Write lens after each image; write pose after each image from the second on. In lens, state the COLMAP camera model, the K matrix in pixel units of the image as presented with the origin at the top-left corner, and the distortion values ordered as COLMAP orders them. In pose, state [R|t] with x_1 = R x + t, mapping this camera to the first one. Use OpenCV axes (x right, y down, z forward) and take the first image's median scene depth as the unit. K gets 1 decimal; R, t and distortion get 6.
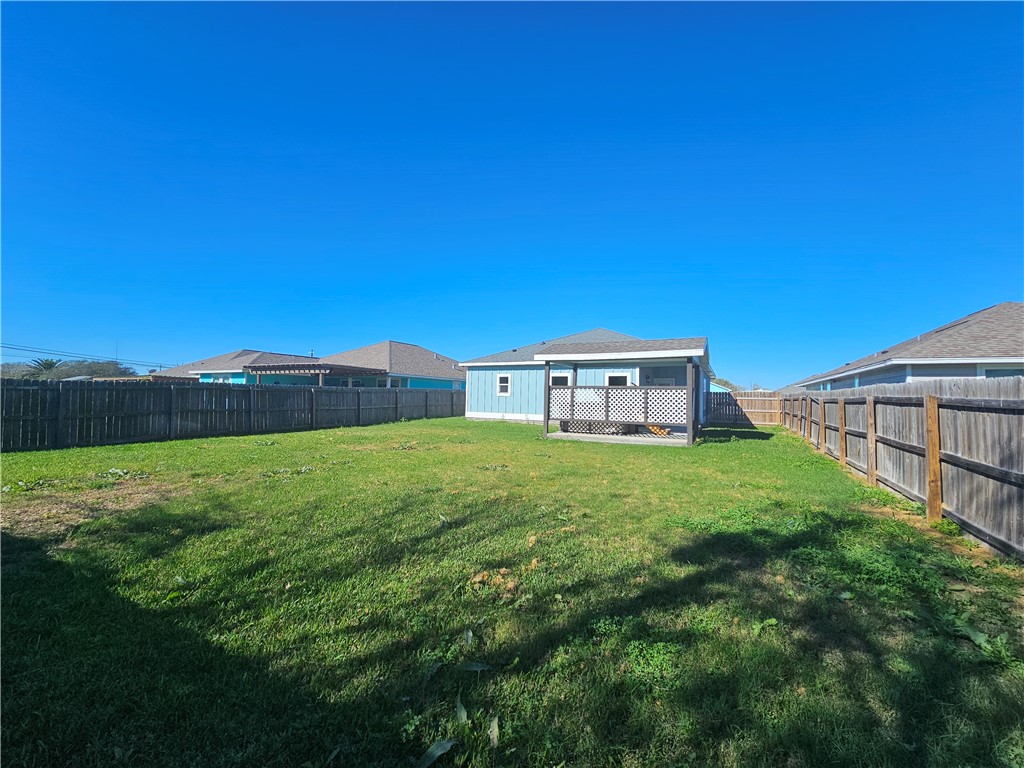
lens RADIAL K [[415.6, 0, 512.0], [0, 415.6, 384.0], [0, 0, 1]] dist [-0.000580, -0.000047]
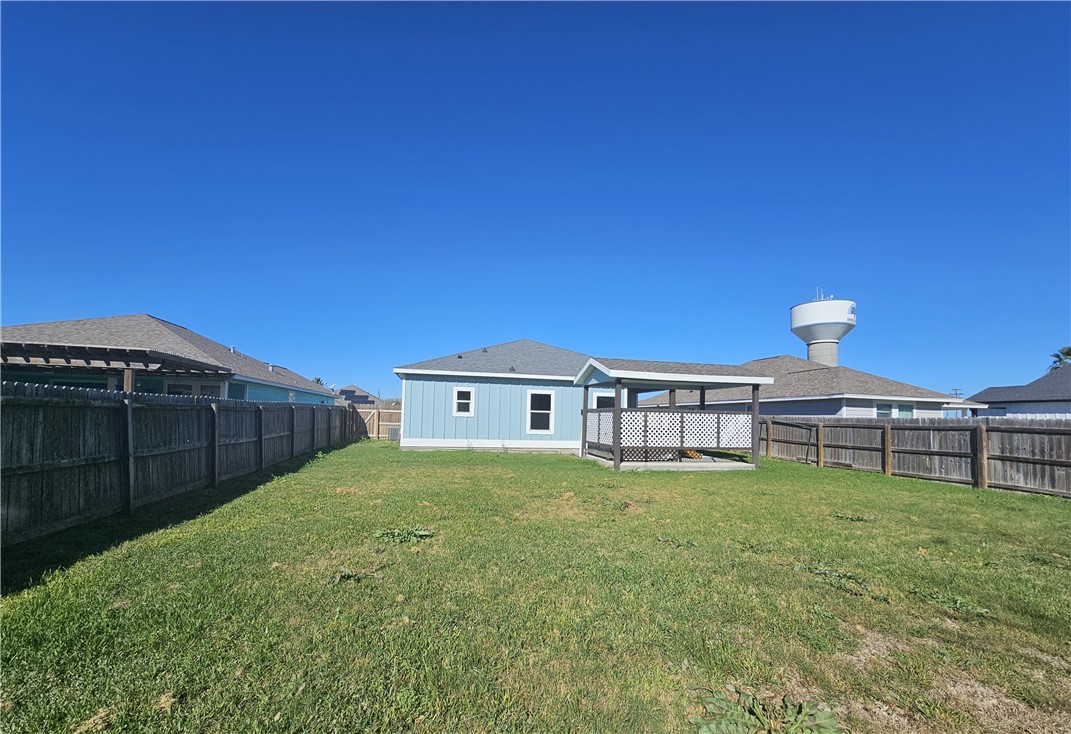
lens RADIAL K [[477.5, 0, 535.5], [0, 477.5, 367.0], [0, 0, 1]] dist [-0.032607, 0.000031]
pose [[0.779371, 0.071138, 0.622512, -0.590210], [-0.032402, 0.996780, -0.073341, -0.001780], [-0.625725, 0.036989, 0.779166, 0.302474]]
